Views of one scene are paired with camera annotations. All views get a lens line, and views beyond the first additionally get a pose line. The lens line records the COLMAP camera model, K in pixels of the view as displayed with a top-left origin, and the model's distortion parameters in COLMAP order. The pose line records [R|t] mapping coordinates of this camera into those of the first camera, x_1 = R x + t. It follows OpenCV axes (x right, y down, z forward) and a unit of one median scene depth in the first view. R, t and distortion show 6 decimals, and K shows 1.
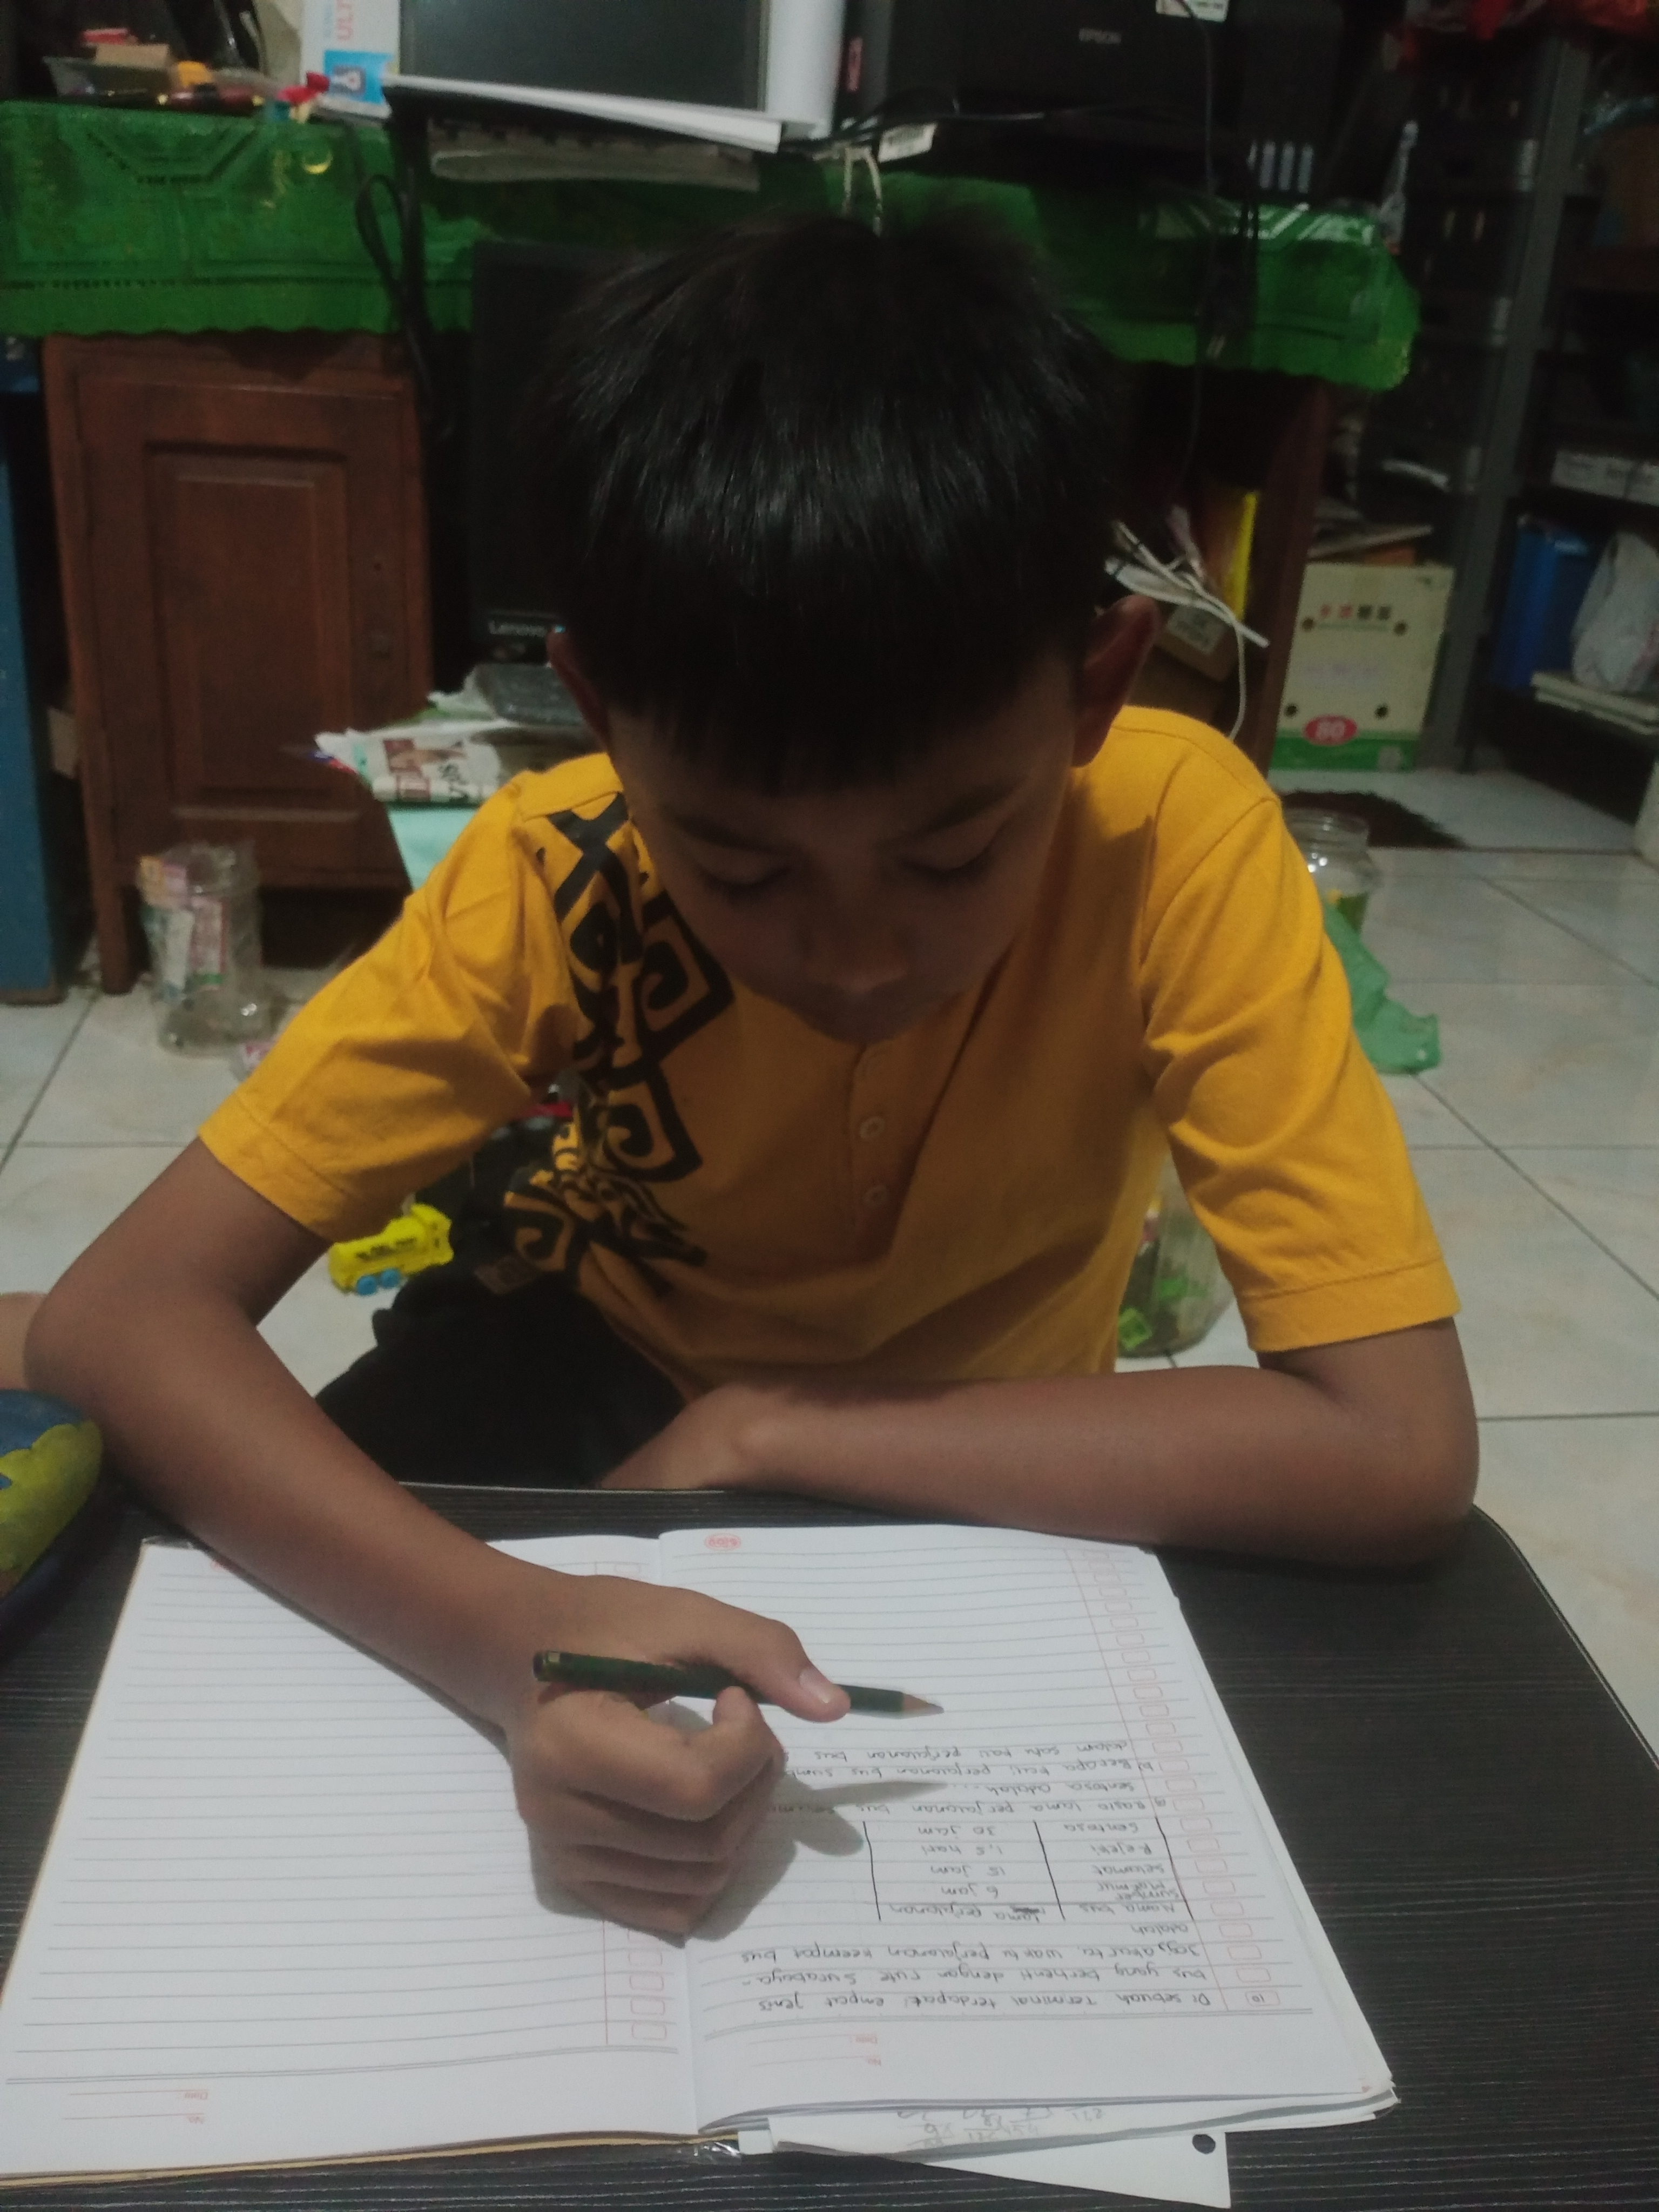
lens RADIAL K [[1811.3, 0, 826.8], [0, 1811.3, 1108.6], [0, 0, 1]] dist [0.008993, -0.061345]
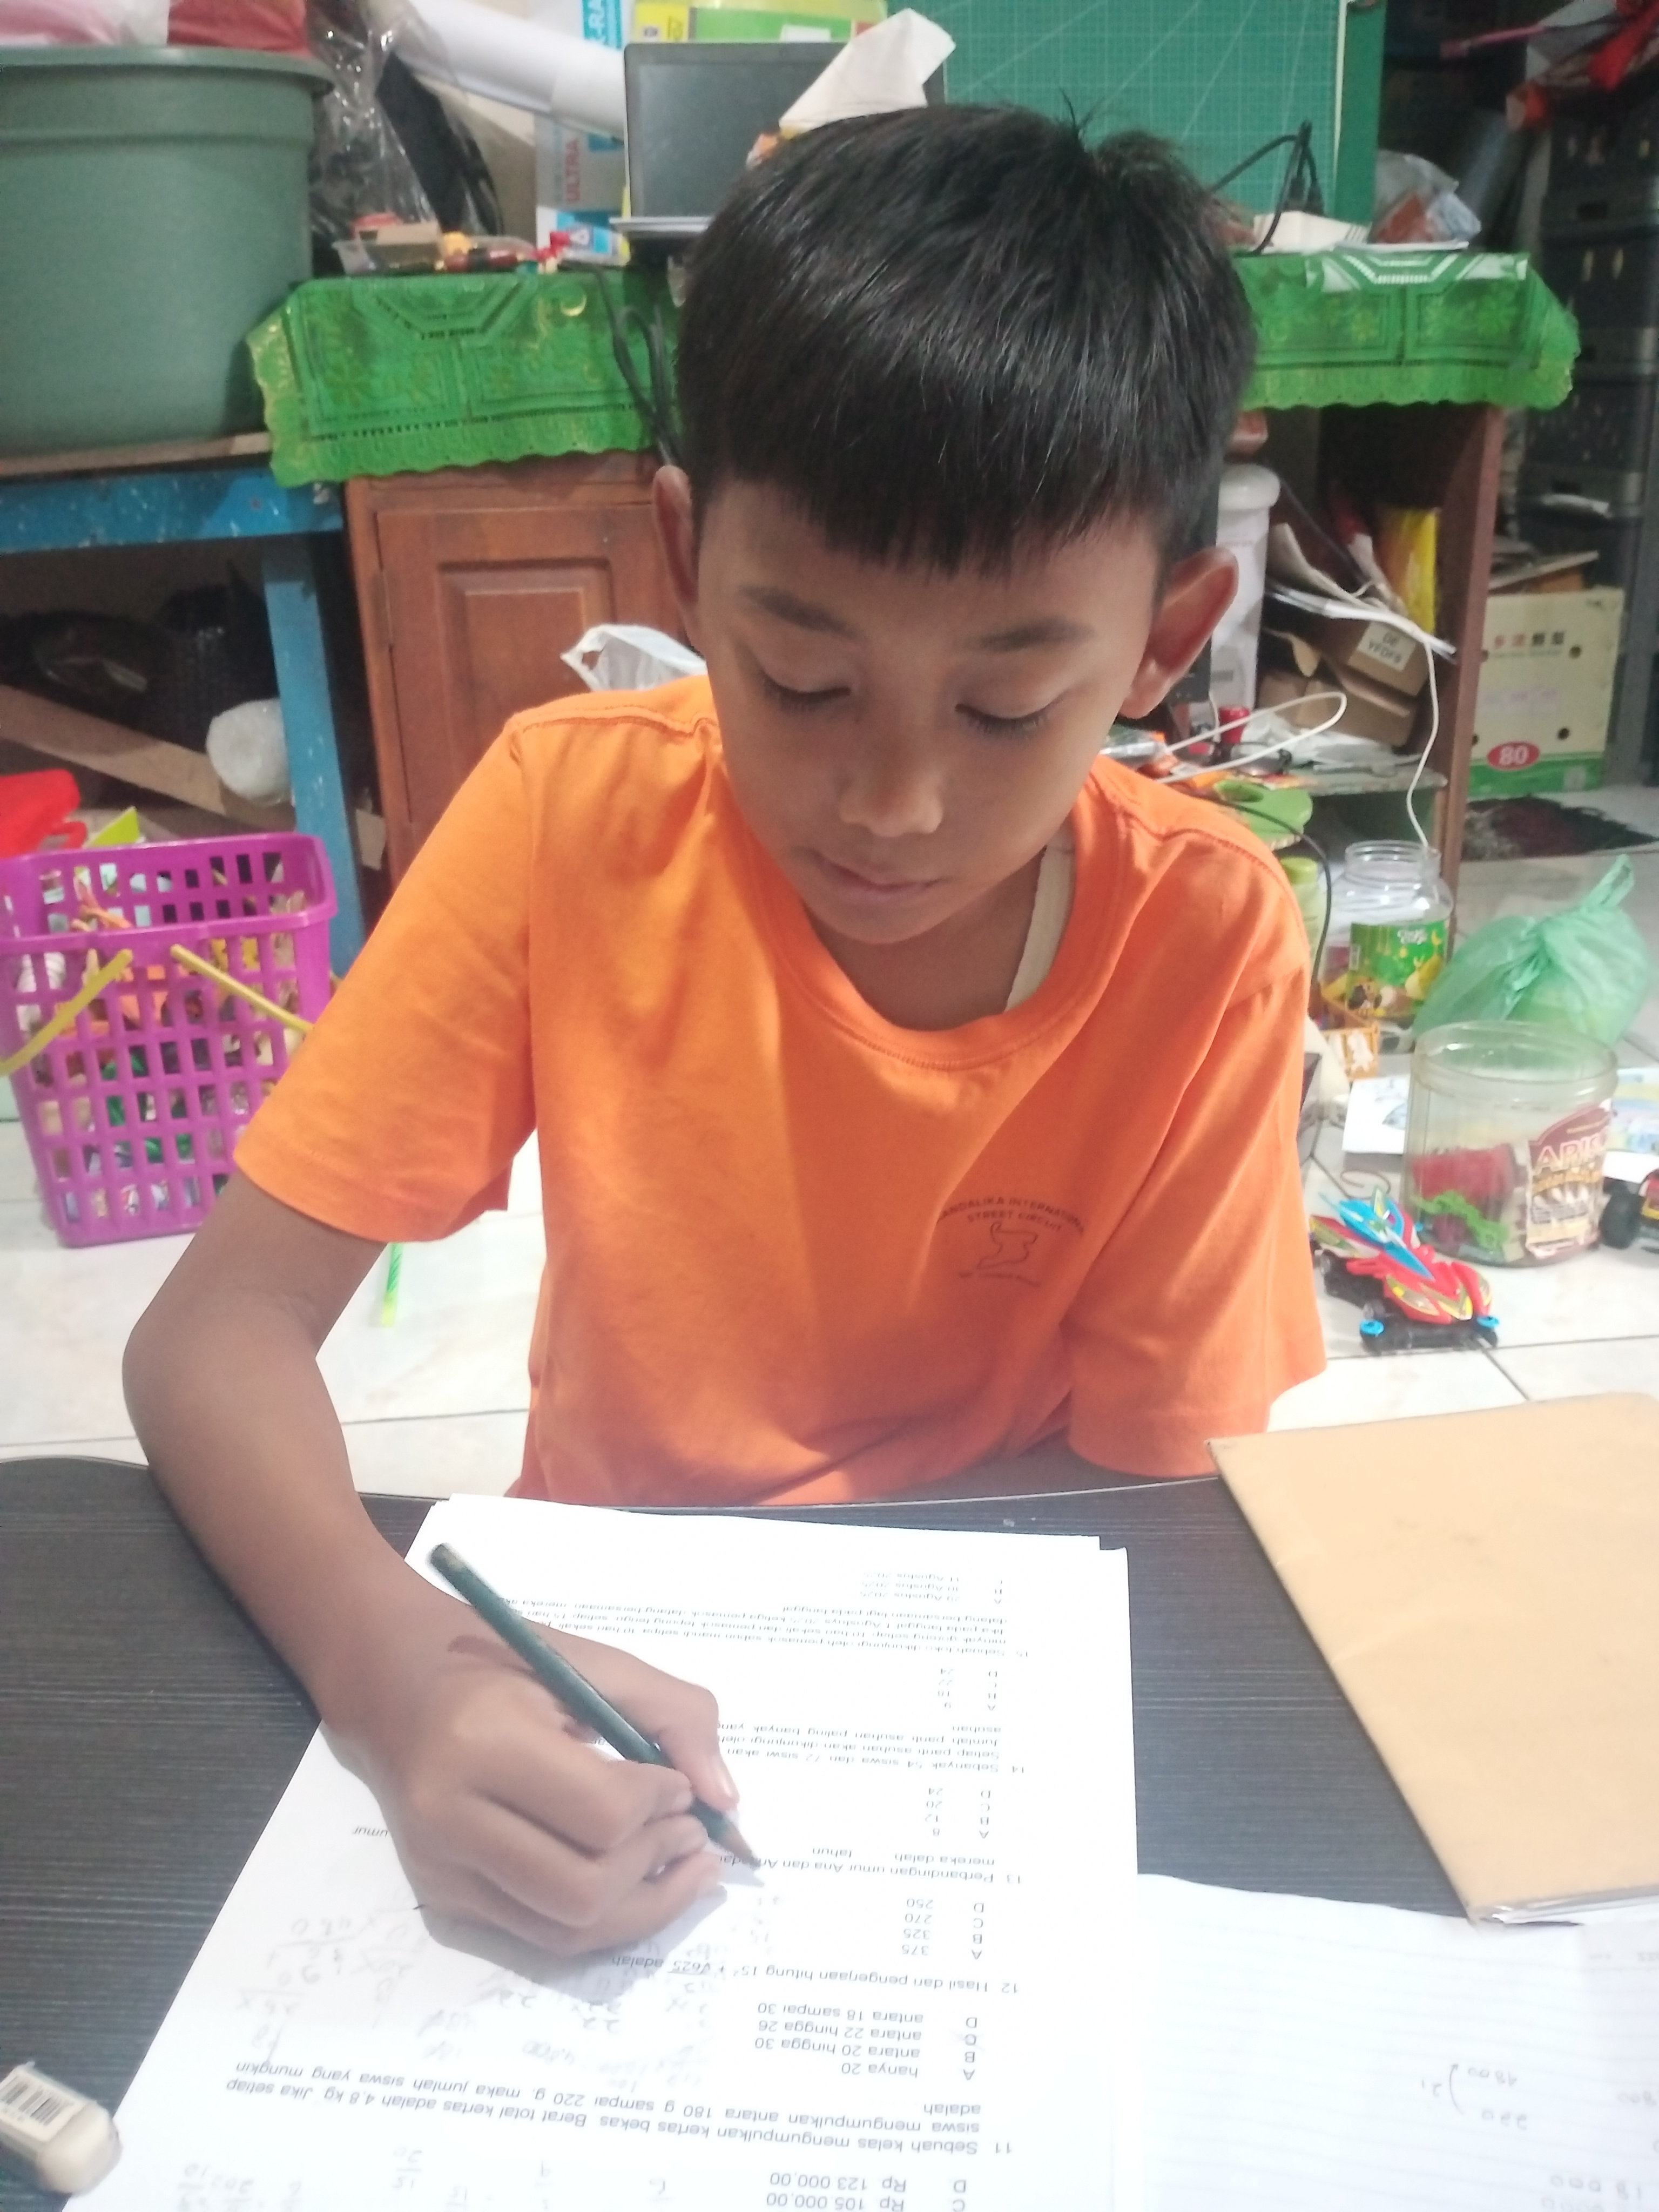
lens RADIAL K [[1811.3, 0, 832.7], [0, 1811.3, 1114.8], [0, 0, 1]] dist [0.008993, -0.061345]
pose [[0.993091, -0.071218, -0.093260, -0.044501], [0.065712, 0.995982, -0.060840, 0.056983], [0.097218, 0.054291, 0.993781, -0.081485]]
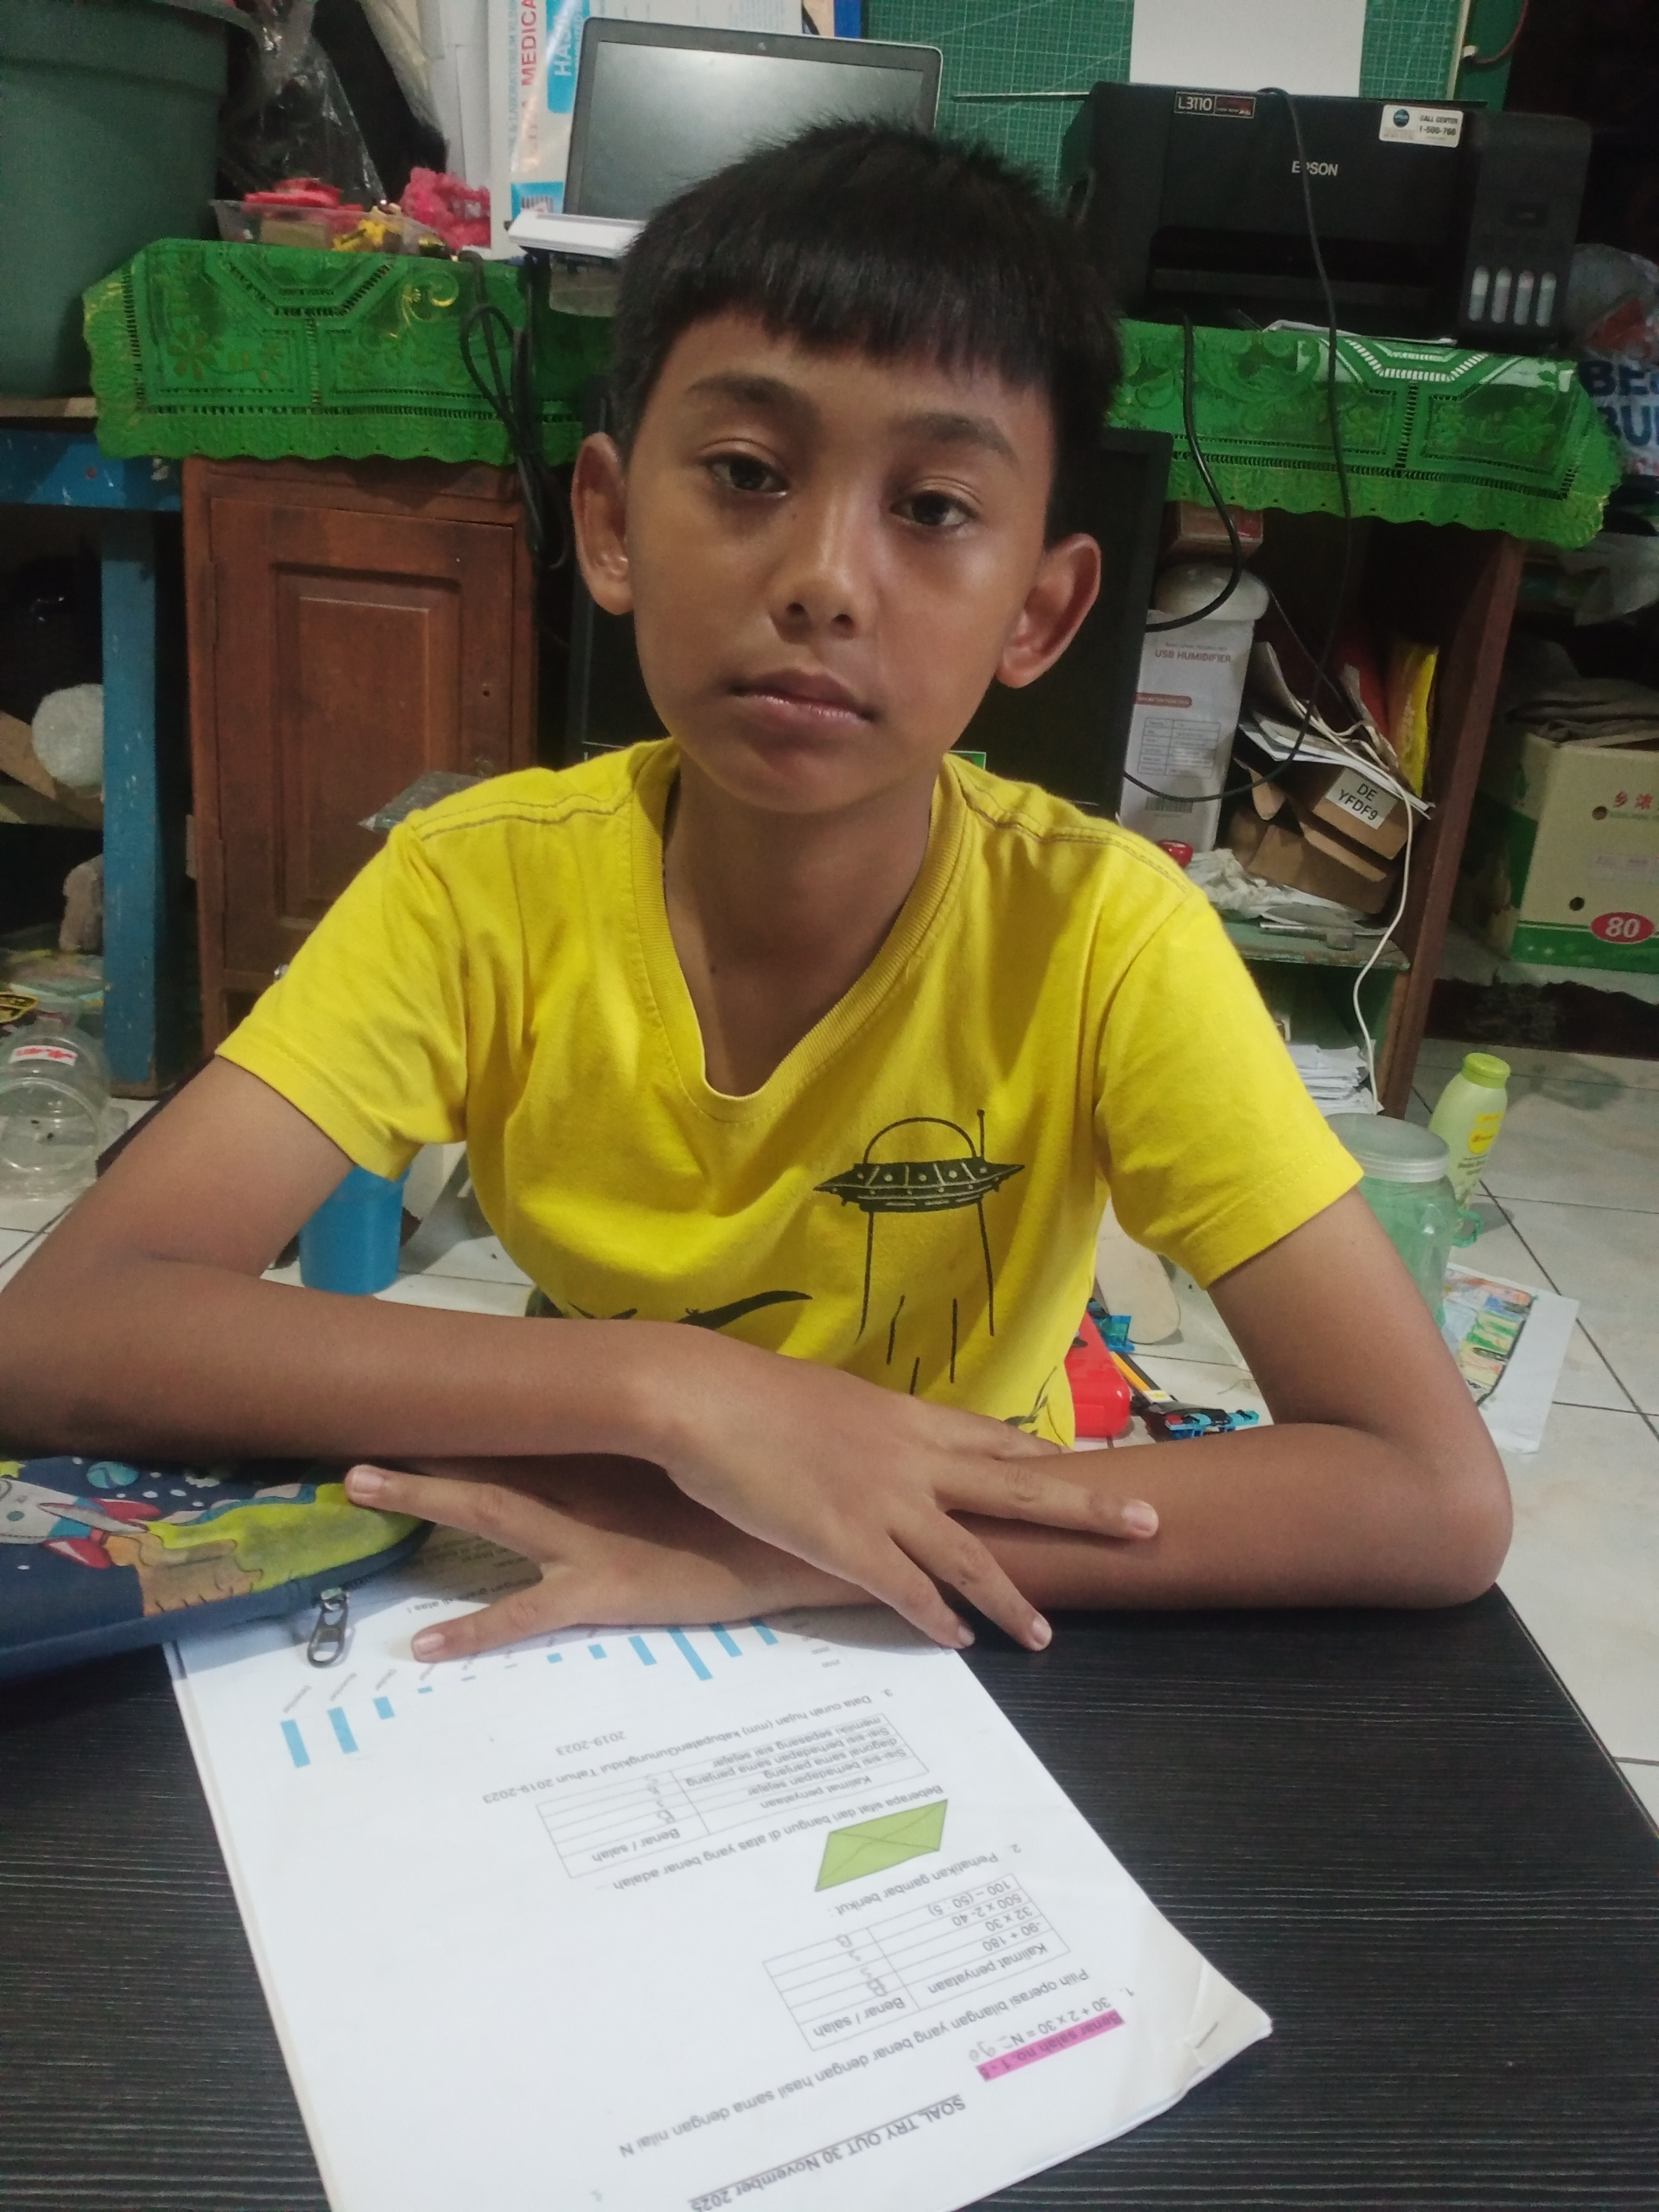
lens RADIAL K [[1811.3, 0, 832.0], [0, 1811.3, 1118.9], [0, 0, 1]] dist [0.008993, -0.061345]
pose [[0.975609, 0.088782, -0.200760, 0.155420], [-0.104612, 0.992071, -0.069646, -0.016409], [0.192985, 0.088949, 0.977162, 0.080491]]
